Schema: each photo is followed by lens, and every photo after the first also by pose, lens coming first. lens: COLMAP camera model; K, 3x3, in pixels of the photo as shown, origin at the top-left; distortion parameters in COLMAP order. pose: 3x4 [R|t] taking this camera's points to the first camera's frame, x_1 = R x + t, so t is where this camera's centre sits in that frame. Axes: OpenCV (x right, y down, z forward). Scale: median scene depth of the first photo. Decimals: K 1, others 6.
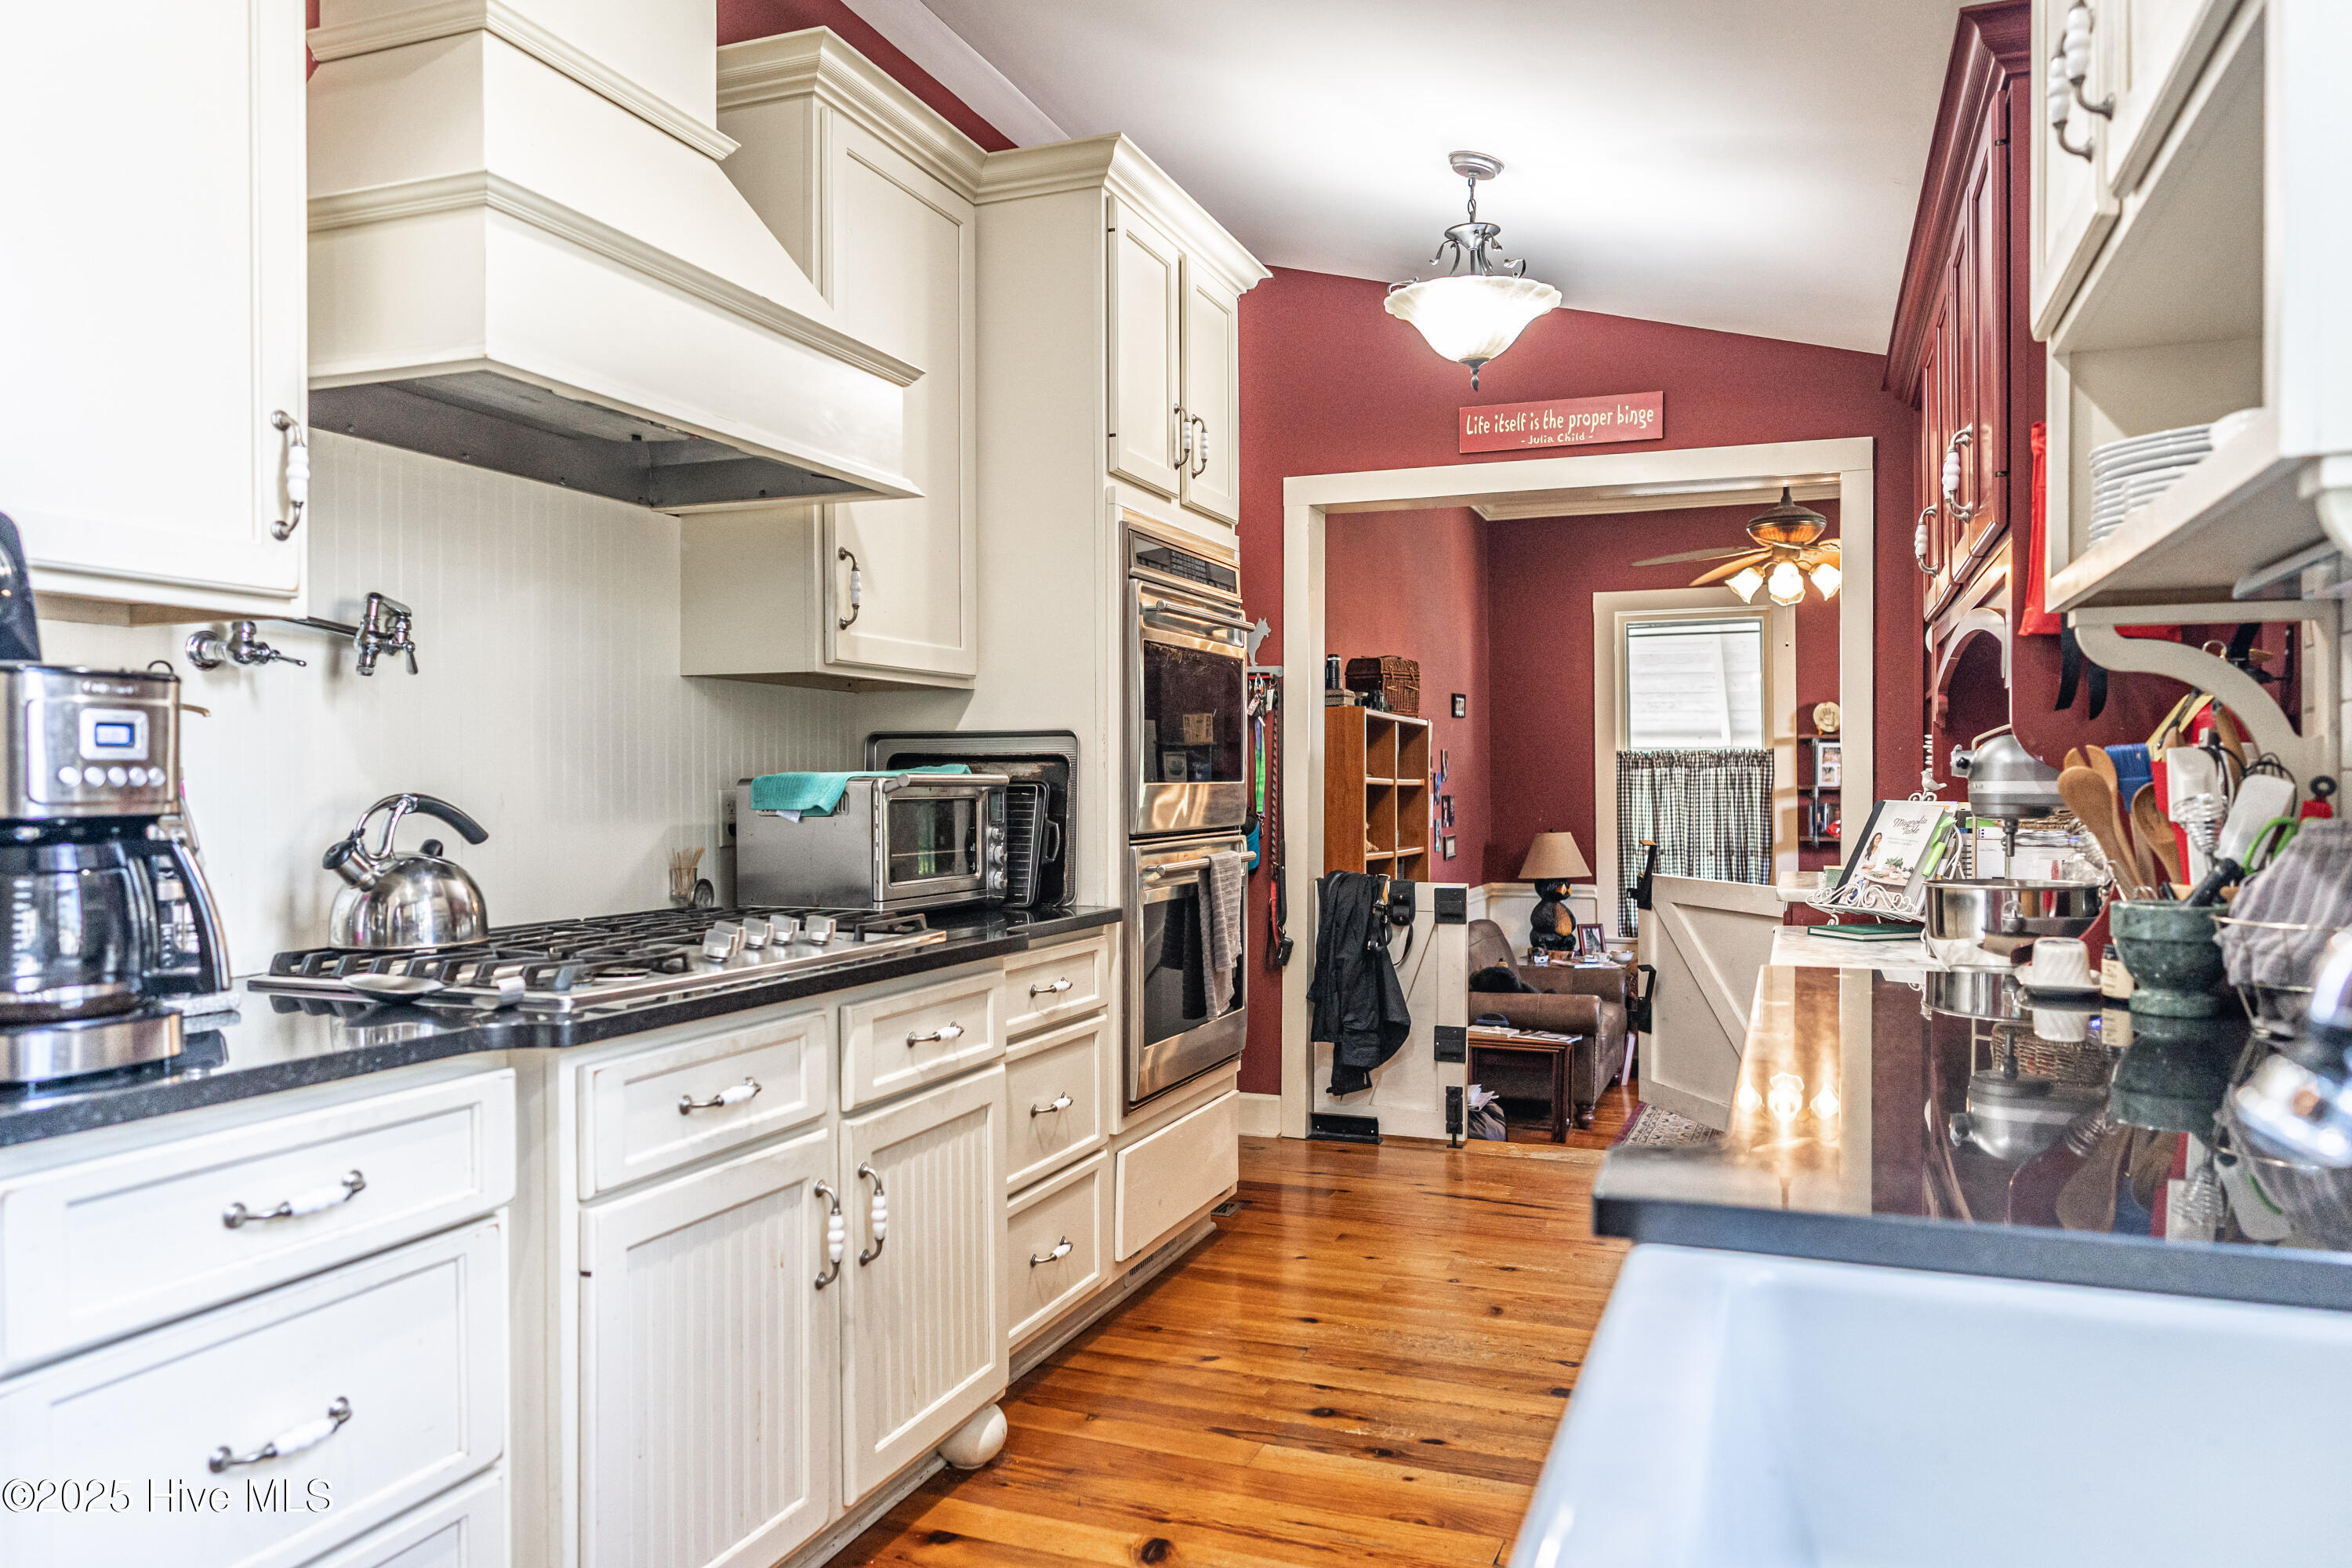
lens RADIAL K [[1598.3, 0, 1175.4], [0, 1598.3, 795.5], [0, 0, 1]] dist [-0.003023, -0.000498]
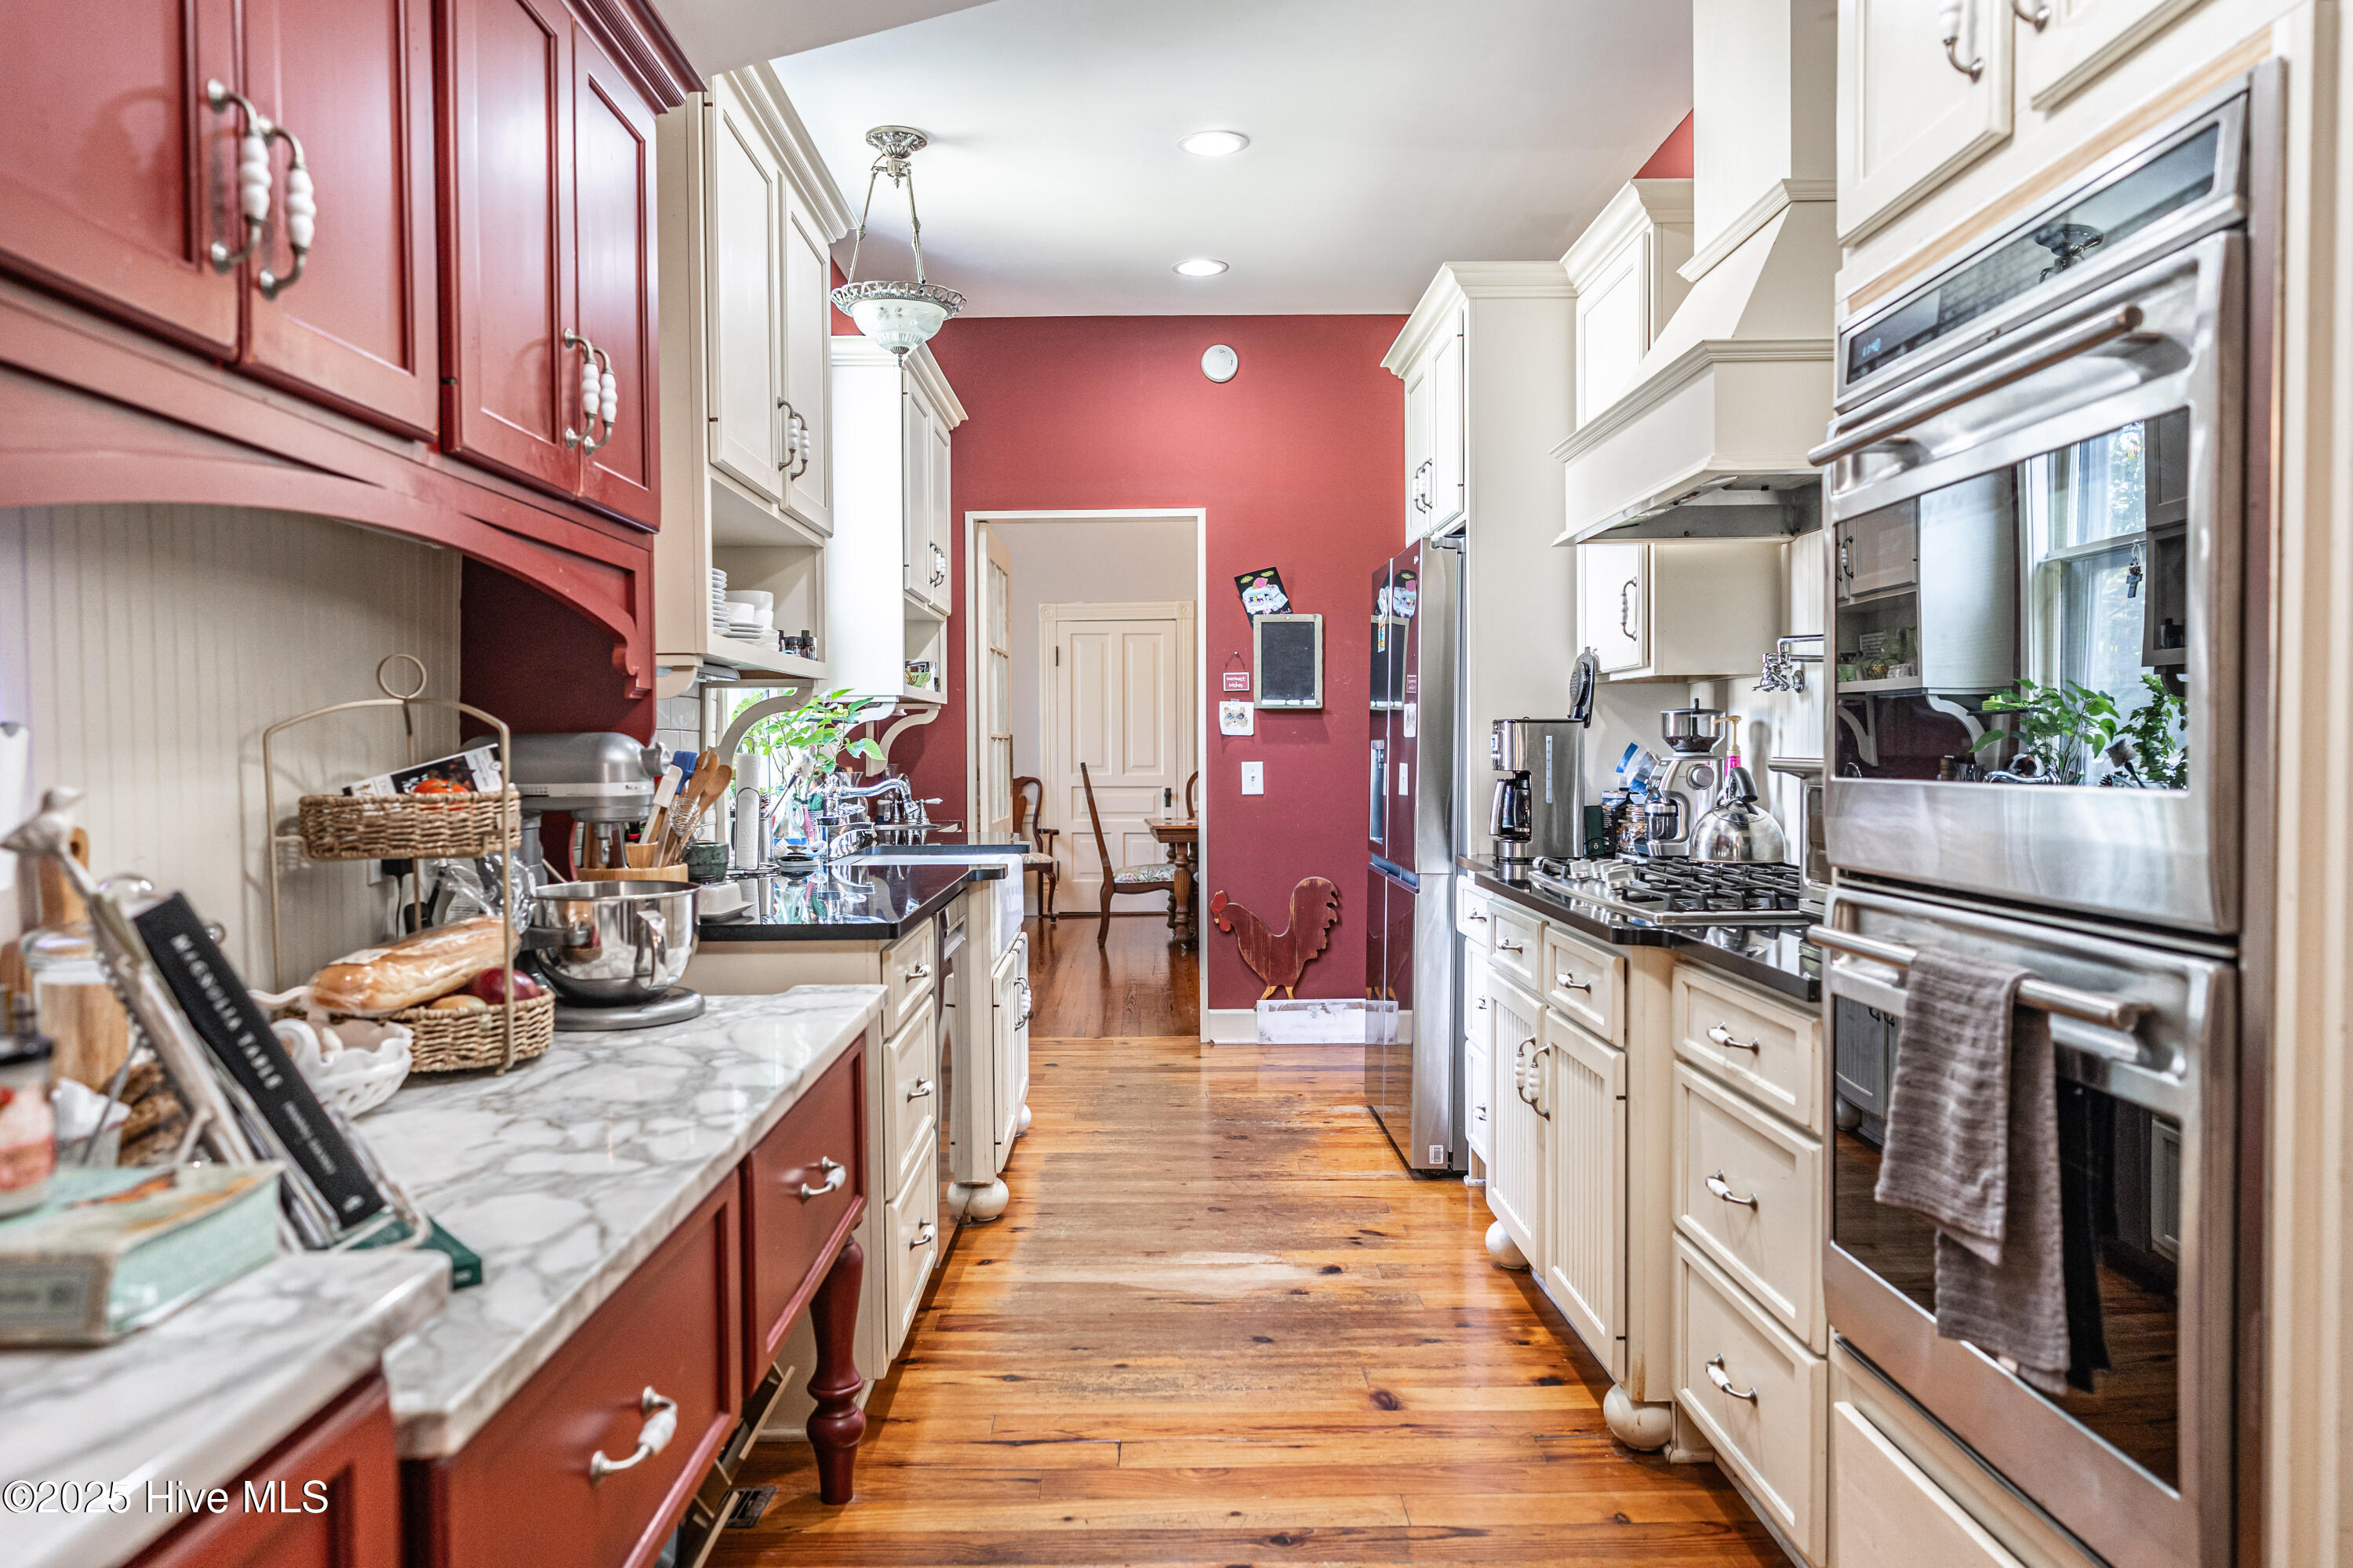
lens RADIAL K [[1571.7, 0, 1168.4], [0, 1571.7, 794.6], [0, 0, 1]] dist [-0.000690, 0.000895]
pose [[-0.925240, 0.021391, -0.378778, 0.389045], [0.006634, 0.999169, 0.040221, -0.024416], [0.379324, 0.034702, -0.924613, 1.356241]]
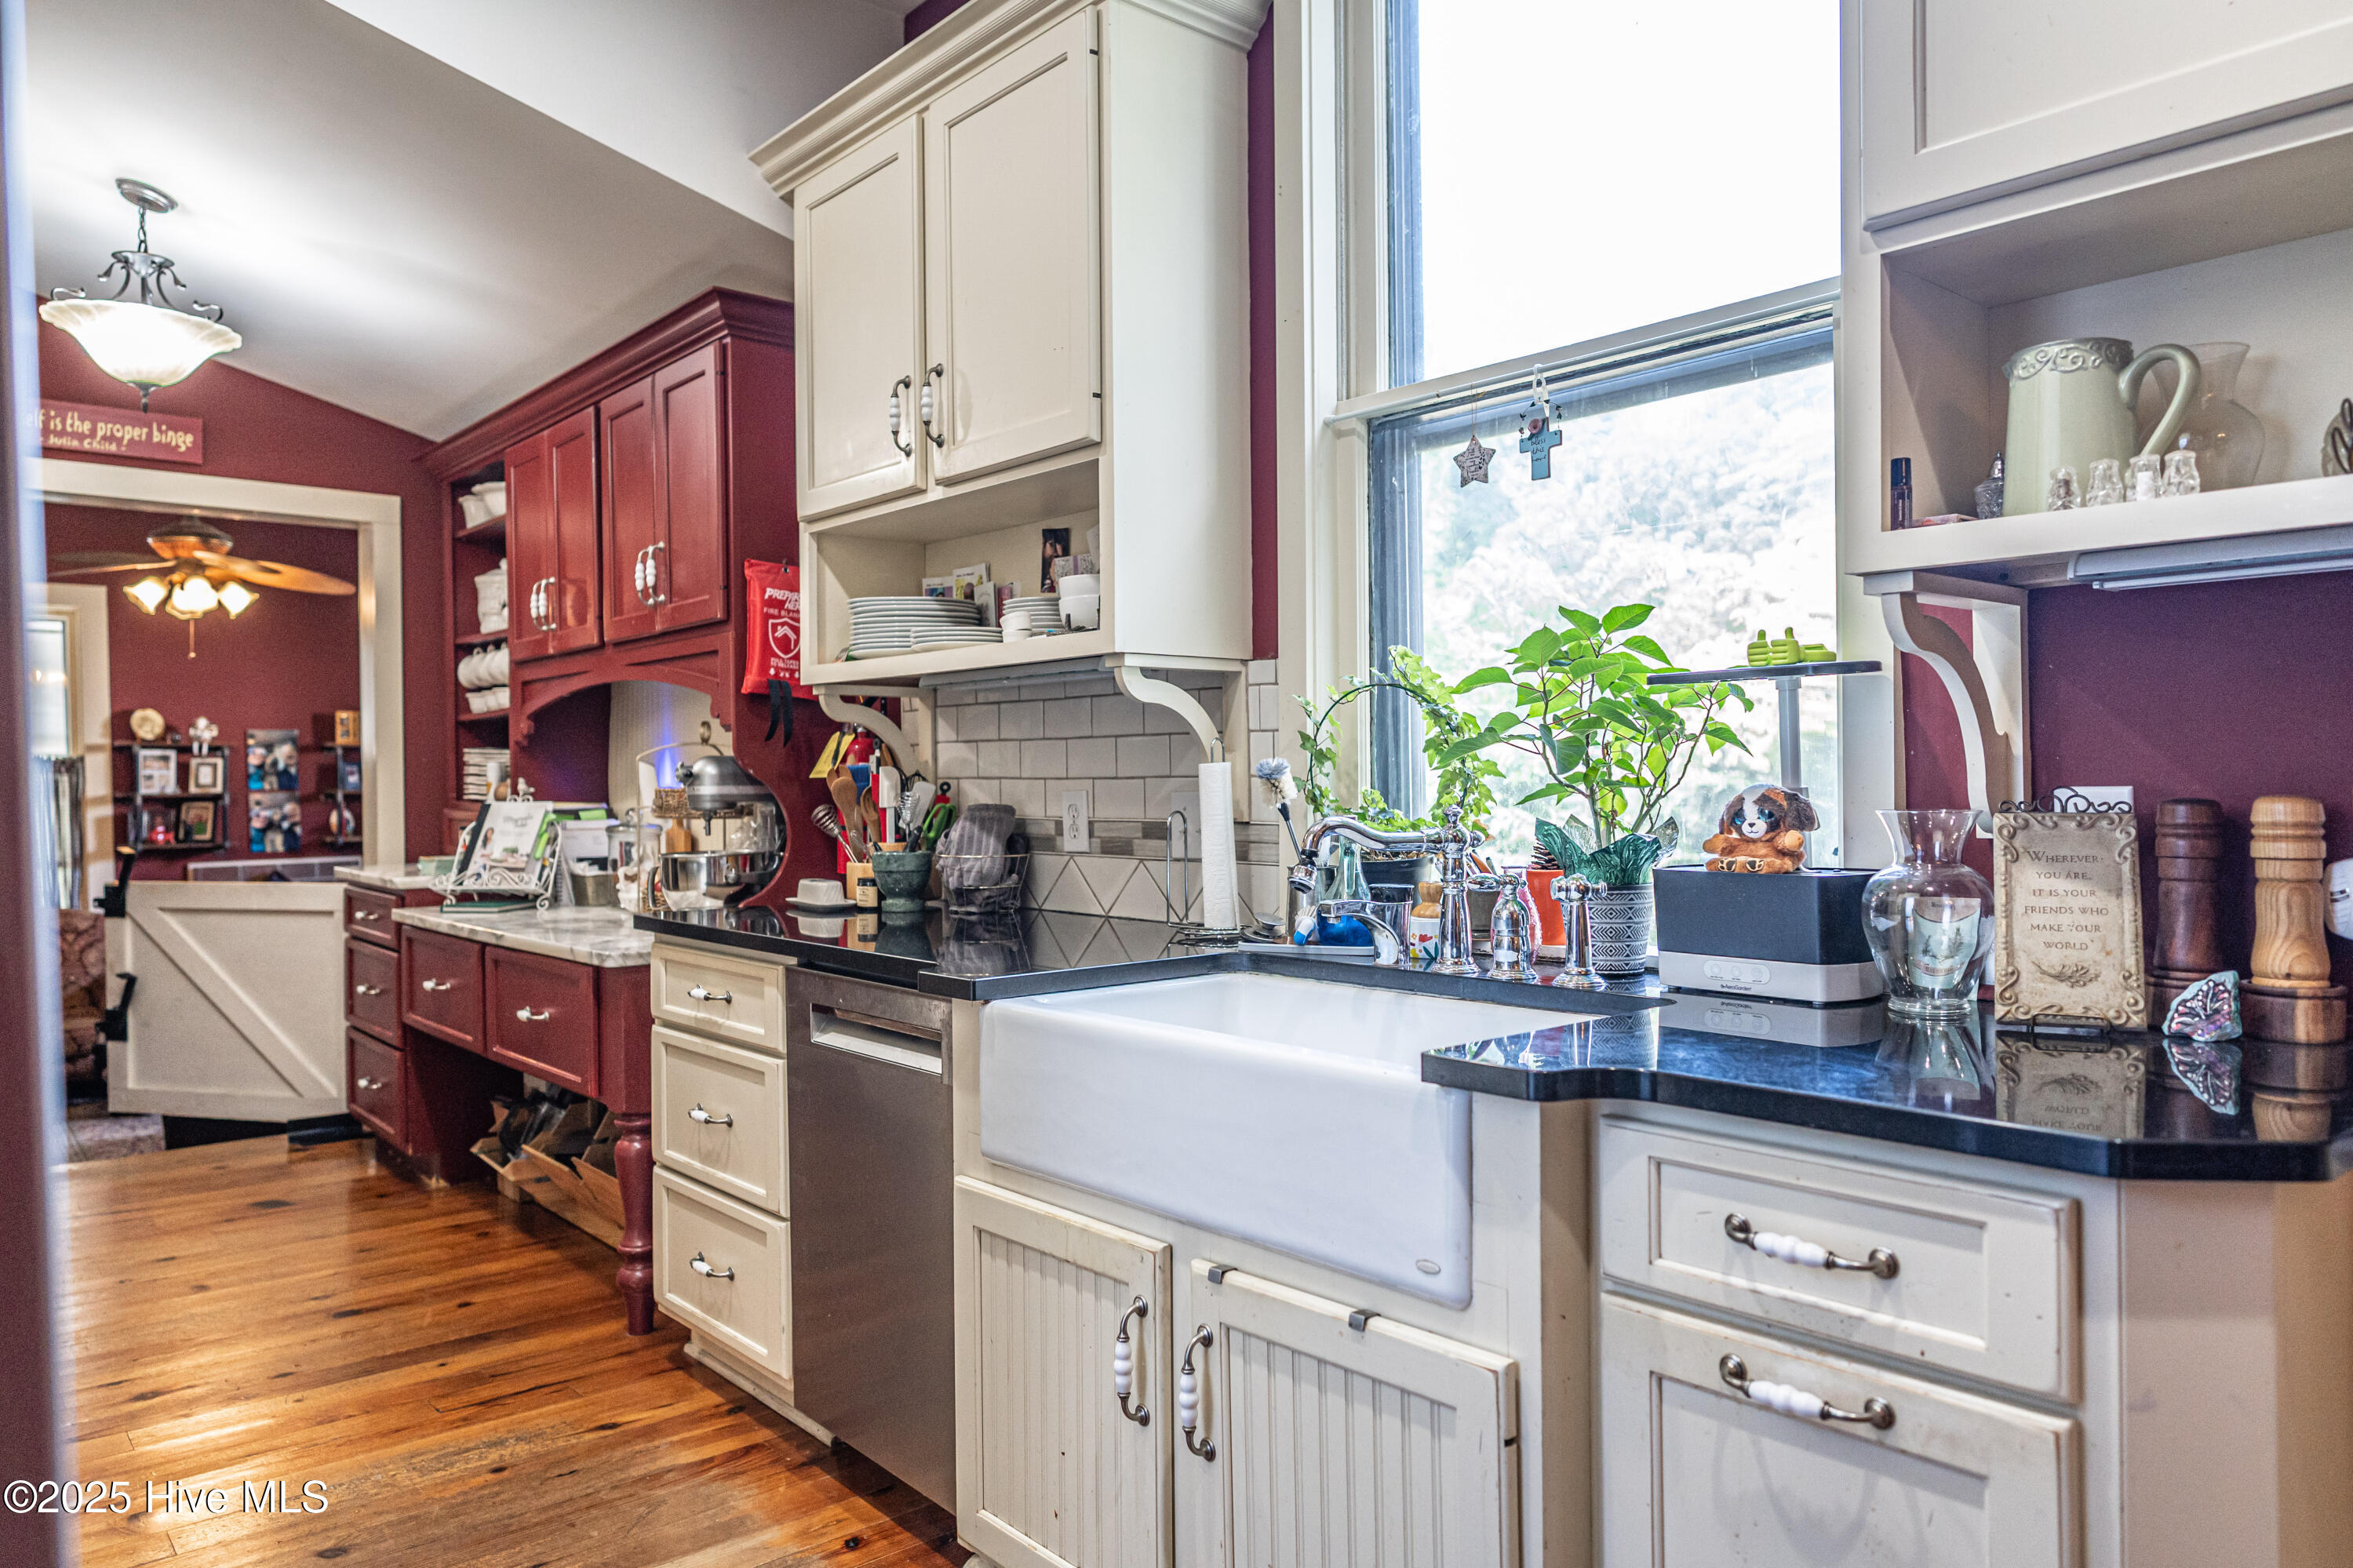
lens RADIAL K [[1571.4, 0, 1168.4], [0, 1571.4, 794.6], [0, 0, 1]] dist [-0.000690, 0.000895]
pose [[0.469355, -0.011401, 0.882936, -0.407460], [0.015002, 0.999875, 0.004936, -0.001087], [-0.882882, 0.010929, 0.469468, -0.061349]]
